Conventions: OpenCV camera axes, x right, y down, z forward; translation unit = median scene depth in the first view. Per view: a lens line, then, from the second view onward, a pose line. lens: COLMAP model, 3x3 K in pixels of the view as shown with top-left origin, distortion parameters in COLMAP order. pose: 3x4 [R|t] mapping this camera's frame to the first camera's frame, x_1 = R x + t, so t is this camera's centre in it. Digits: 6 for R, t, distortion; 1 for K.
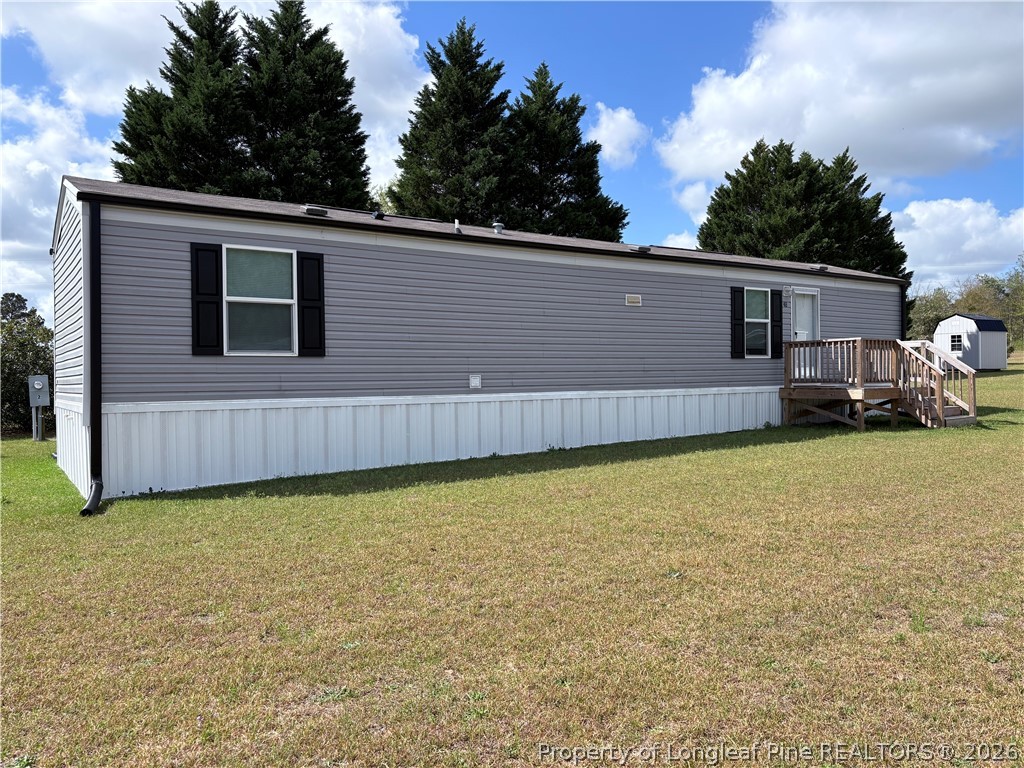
lens RADIAL K [[782.9, 0, 514.5], [0, 782.9, 377.3], [0, 0, 1]] dist [0.044842, -0.008026]
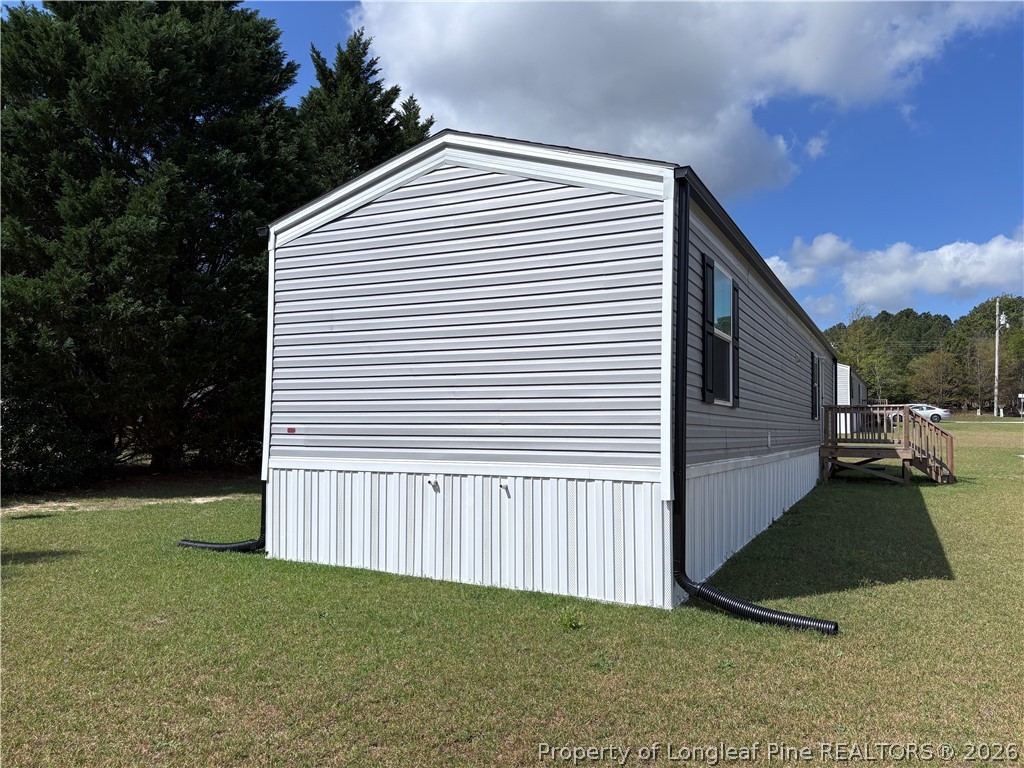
lens RADIAL K [[782.9, 0, 517.0], [0, 782.9, 391.2], [0, 0, 1]] dist [0.044842, -0.008026]
pose [[0.872523, 0.044598, 0.486533, -0.911683], [-0.020592, 0.998297, -0.054580, 0.006422], [-0.488139, 0.037603, 0.871955, 0.402128]]
